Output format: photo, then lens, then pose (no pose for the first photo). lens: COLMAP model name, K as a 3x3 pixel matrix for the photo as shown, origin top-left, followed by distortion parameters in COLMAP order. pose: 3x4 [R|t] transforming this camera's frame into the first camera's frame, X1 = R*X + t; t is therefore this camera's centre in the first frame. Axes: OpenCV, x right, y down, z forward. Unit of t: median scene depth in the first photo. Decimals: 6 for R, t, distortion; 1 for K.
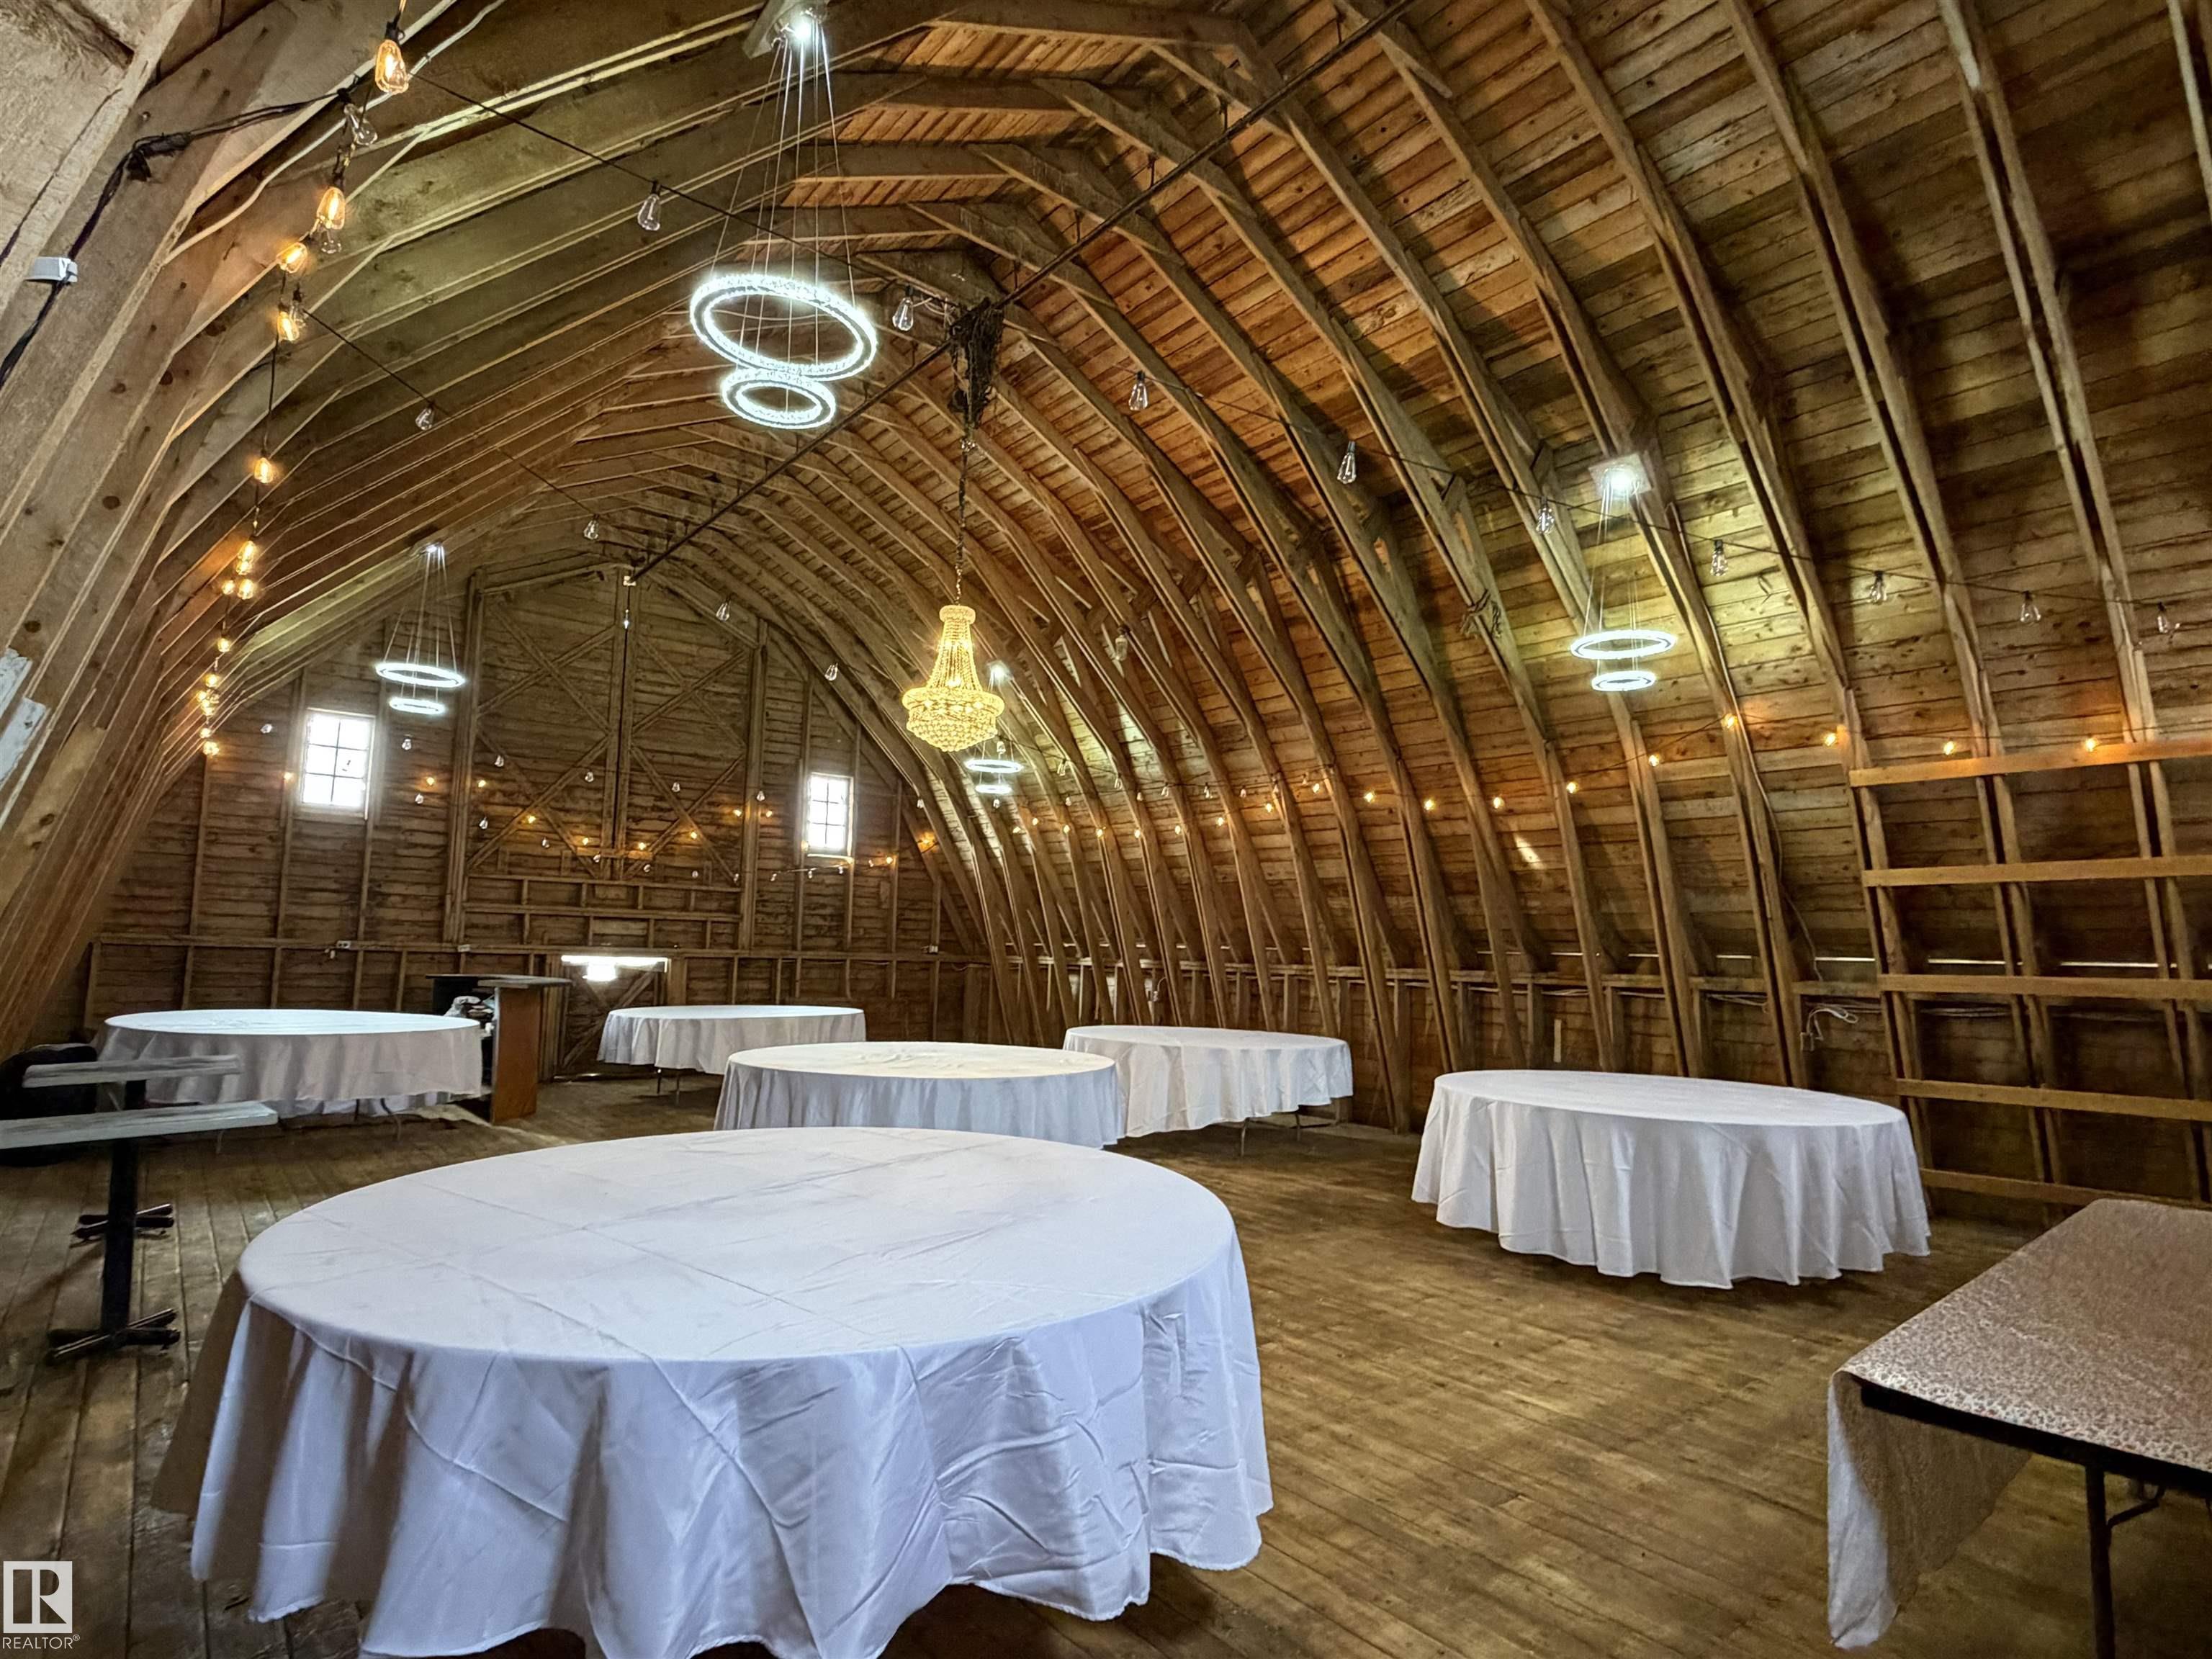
lens RADIAL K [[1166.6, 0, 1106.0], [0, 1166.6, 829.5], [0, 0, 1]] dist [0.004127, 0.000654]
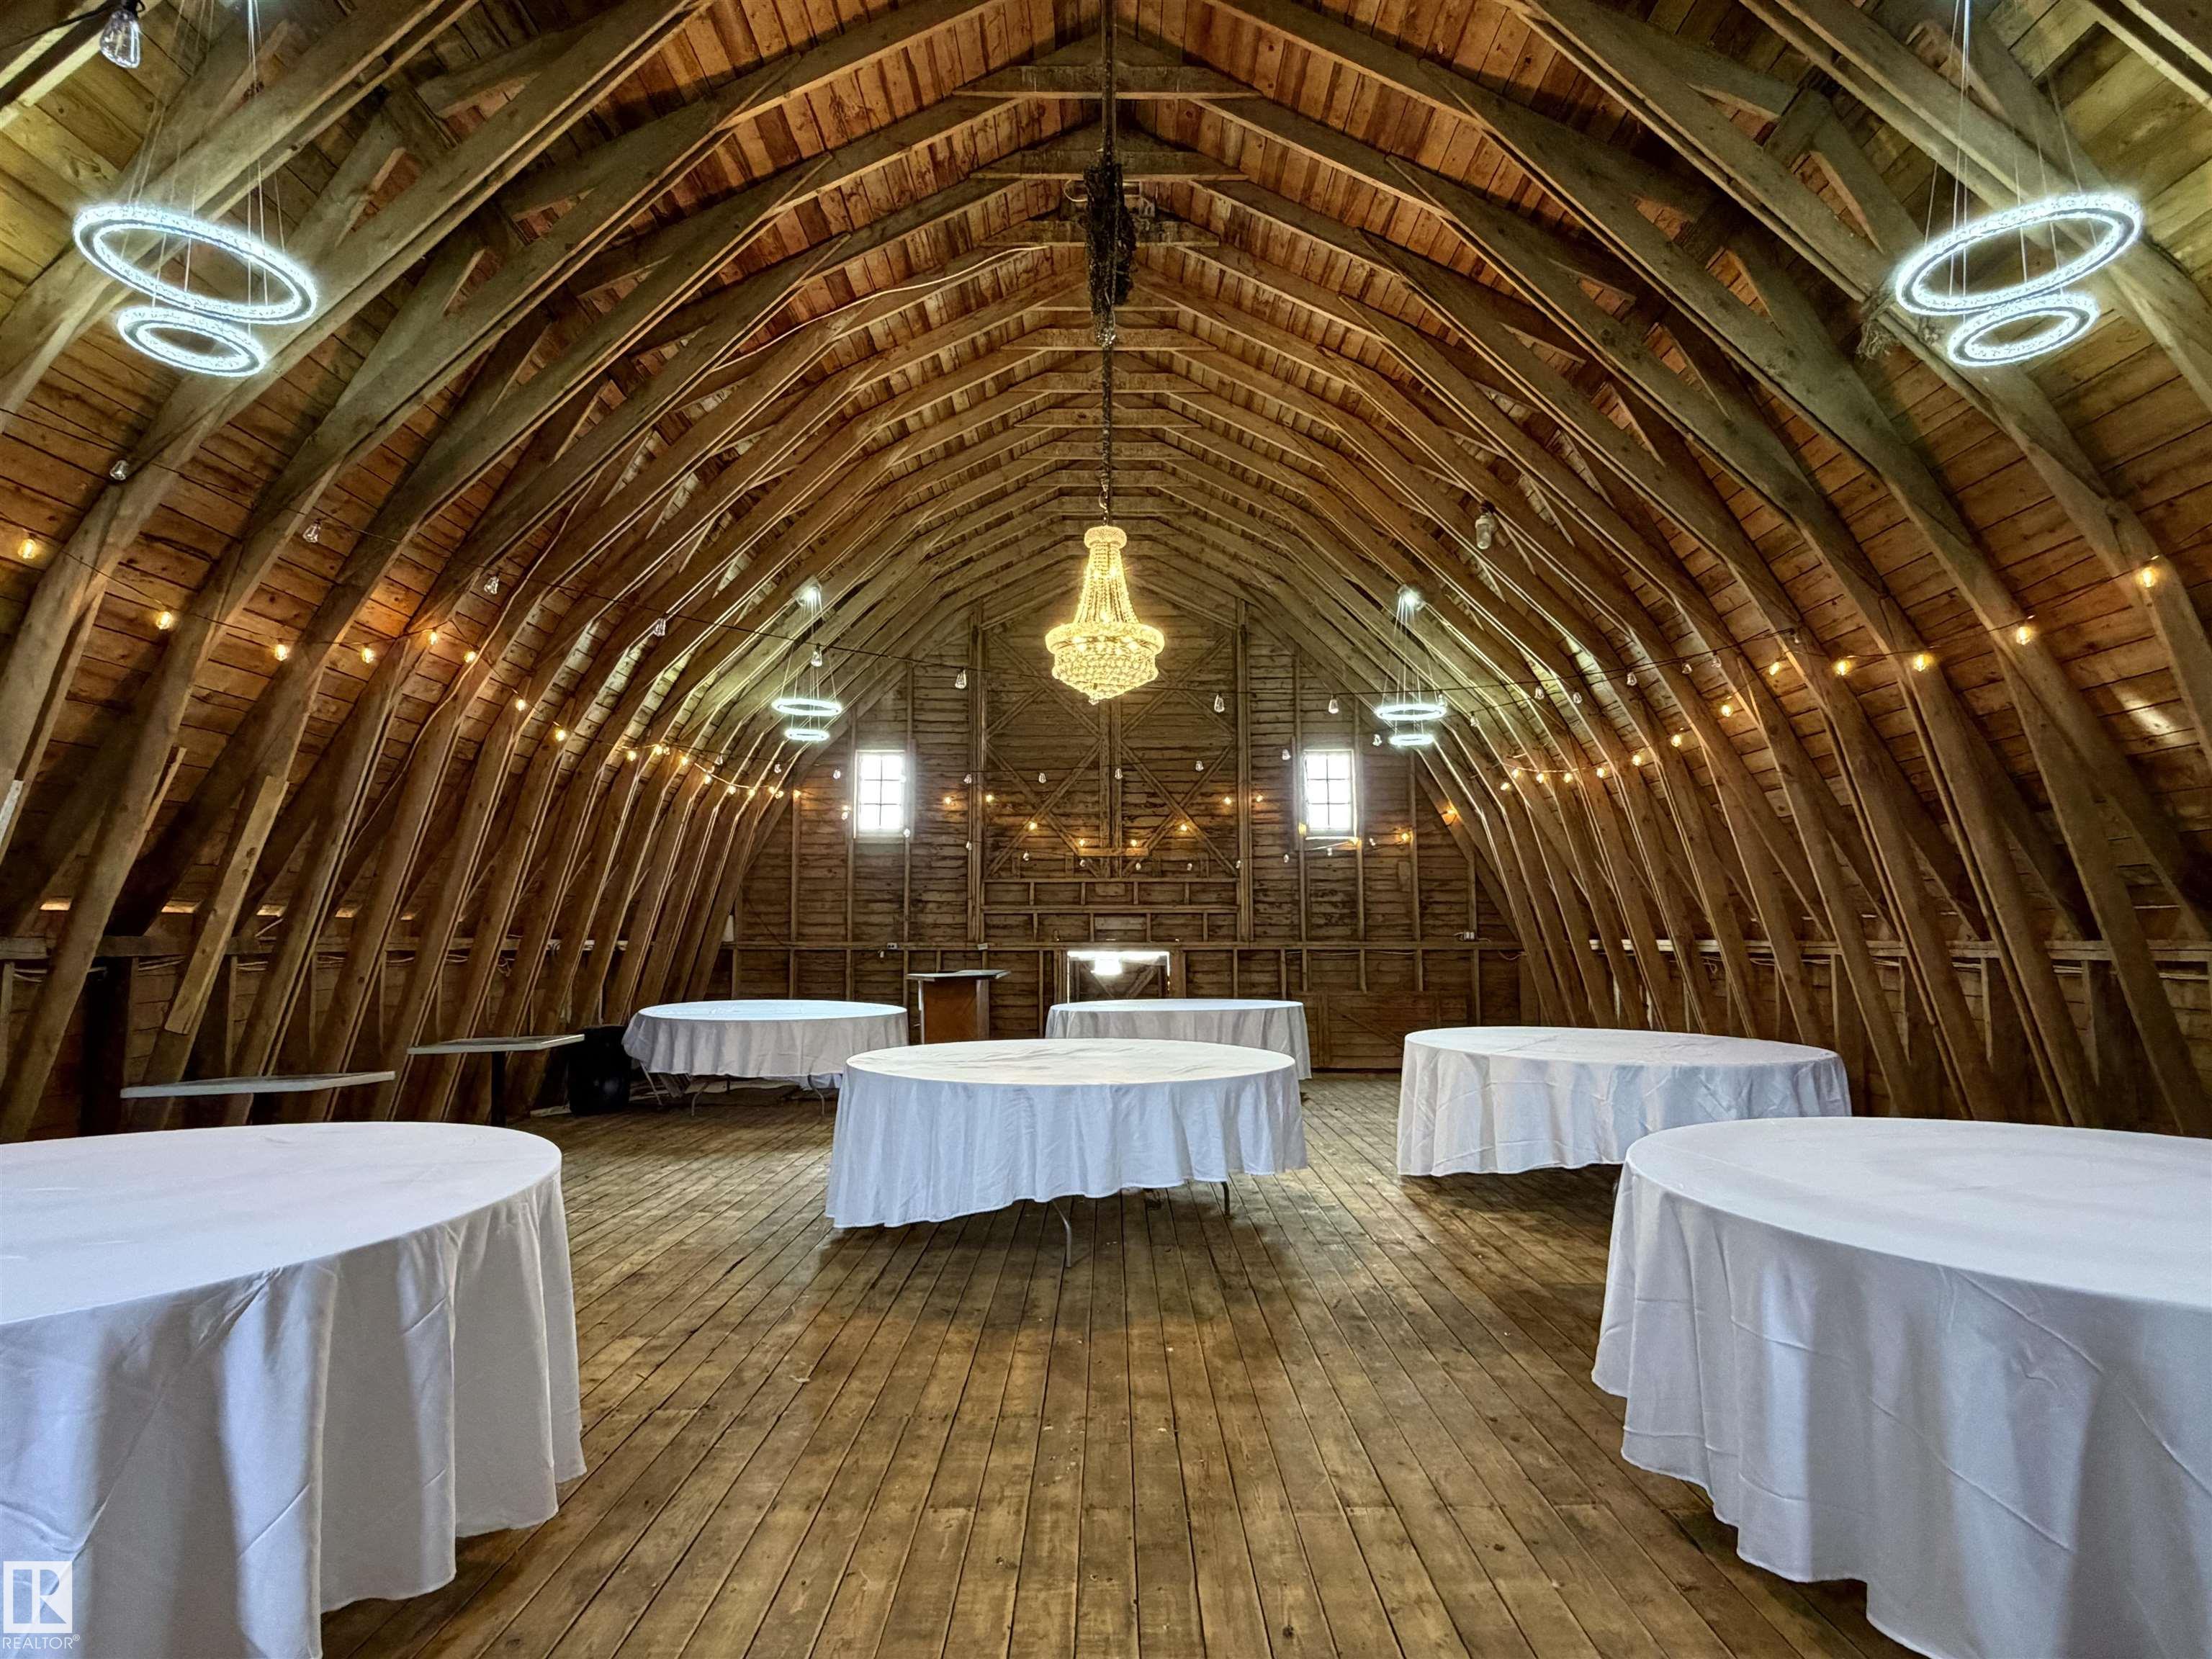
lens RADIAL K [[1166.6, 0, 1106.0], [0, 1166.6, 829.5], [0, 0, 1]] dist [0.004127, 0.000654]
pose [[0.772071, -0.088258, -0.629378, 0.231423], [0.089701, 0.995530, -0.029565, 0.031159], [0.629174, -0.033630, 0.776537, 0.197203]]
